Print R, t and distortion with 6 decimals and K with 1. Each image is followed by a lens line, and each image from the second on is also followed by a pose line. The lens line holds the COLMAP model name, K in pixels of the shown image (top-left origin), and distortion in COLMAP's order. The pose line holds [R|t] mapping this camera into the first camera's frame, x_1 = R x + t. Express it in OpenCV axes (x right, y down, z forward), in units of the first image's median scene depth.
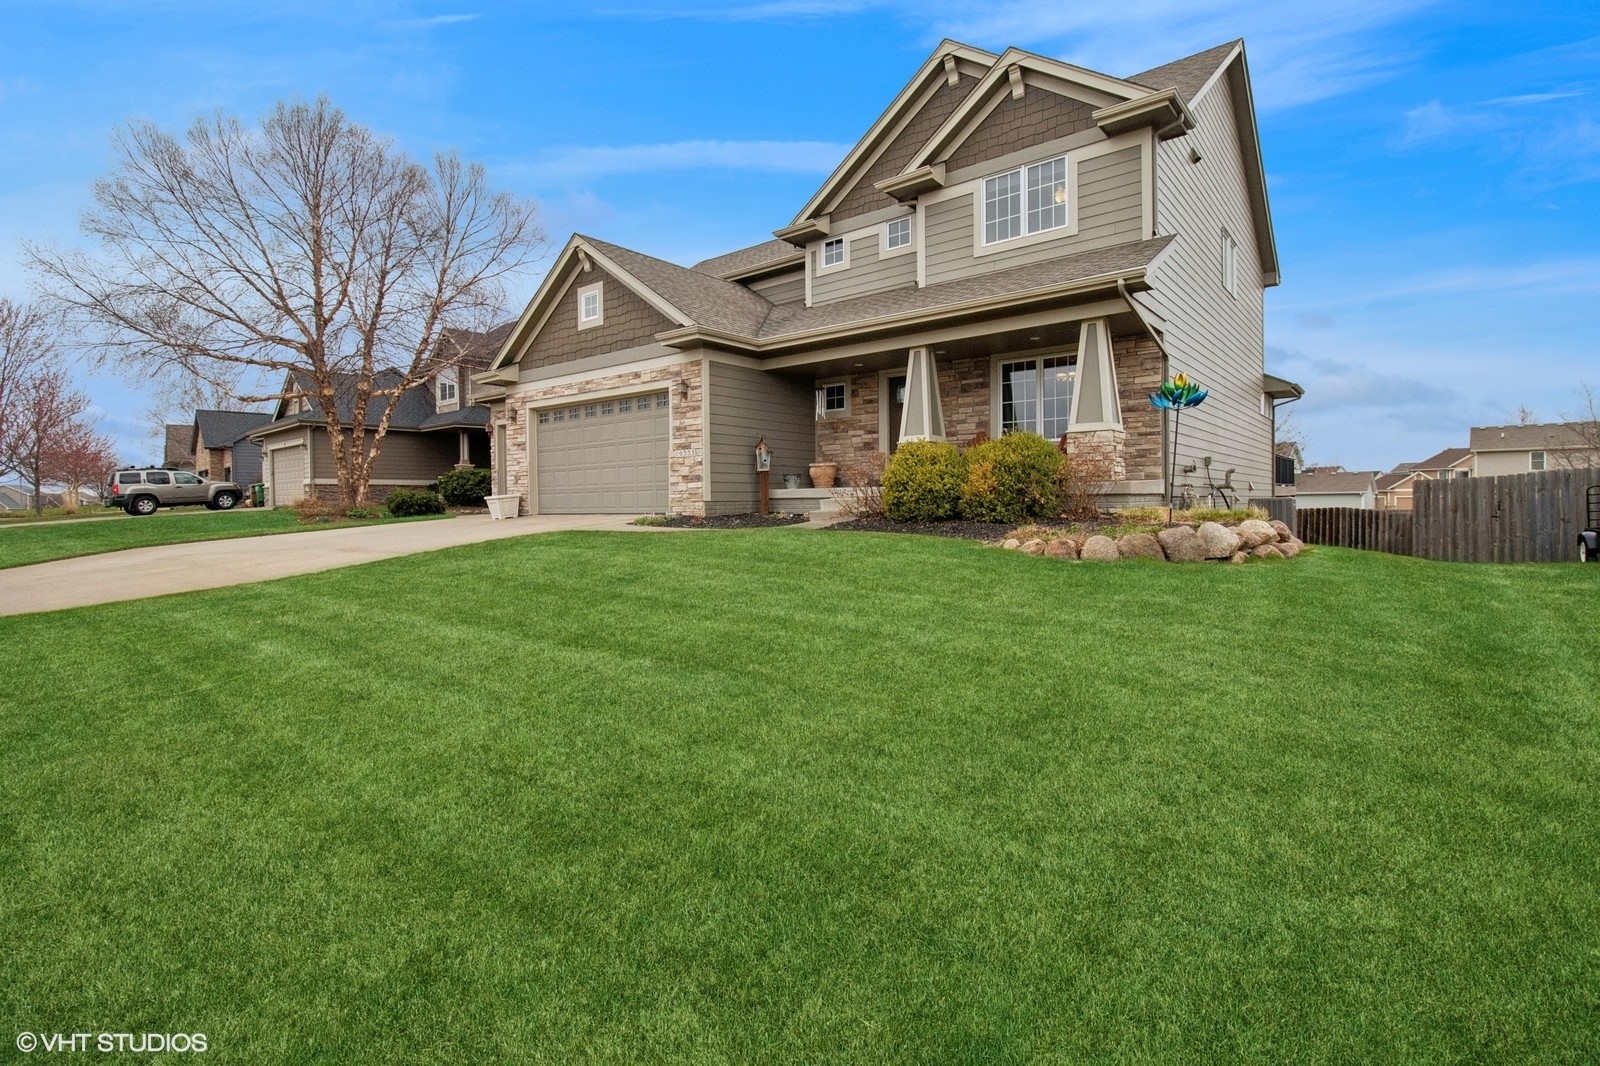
lens RADIAL K [[745.9, 0, 801.6], [0, 745.9, 522.1], [0, 0, 1]] dist [-0.013294, -0.001413]
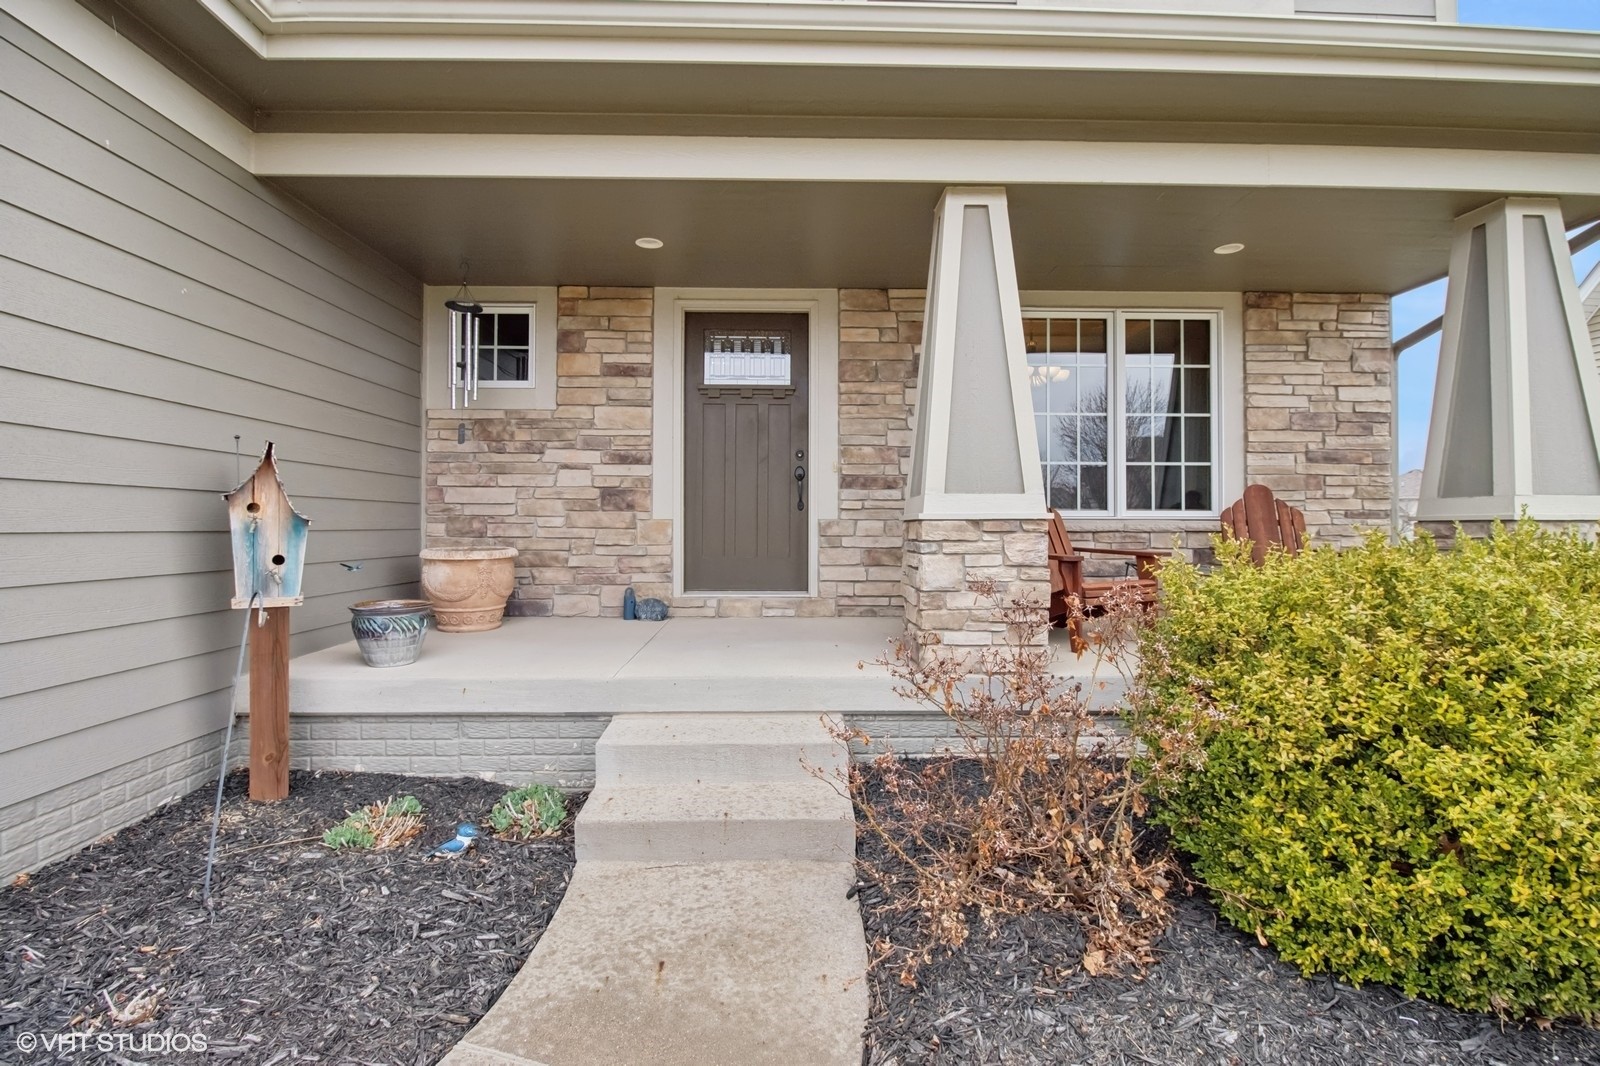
lens RADIAL K [[745.9, 0, 797.5], [0, 745.9, 525.3], [0, 0, 1]] dist [-0.013294, -0.001413]
pose [[0.762632, 0.011065, 0.646738, -0.072606], [0.008589, 0.999592, -0.027230, -0.084138], [-0.646775, 0.026321, 0.762226, 0.721321]]
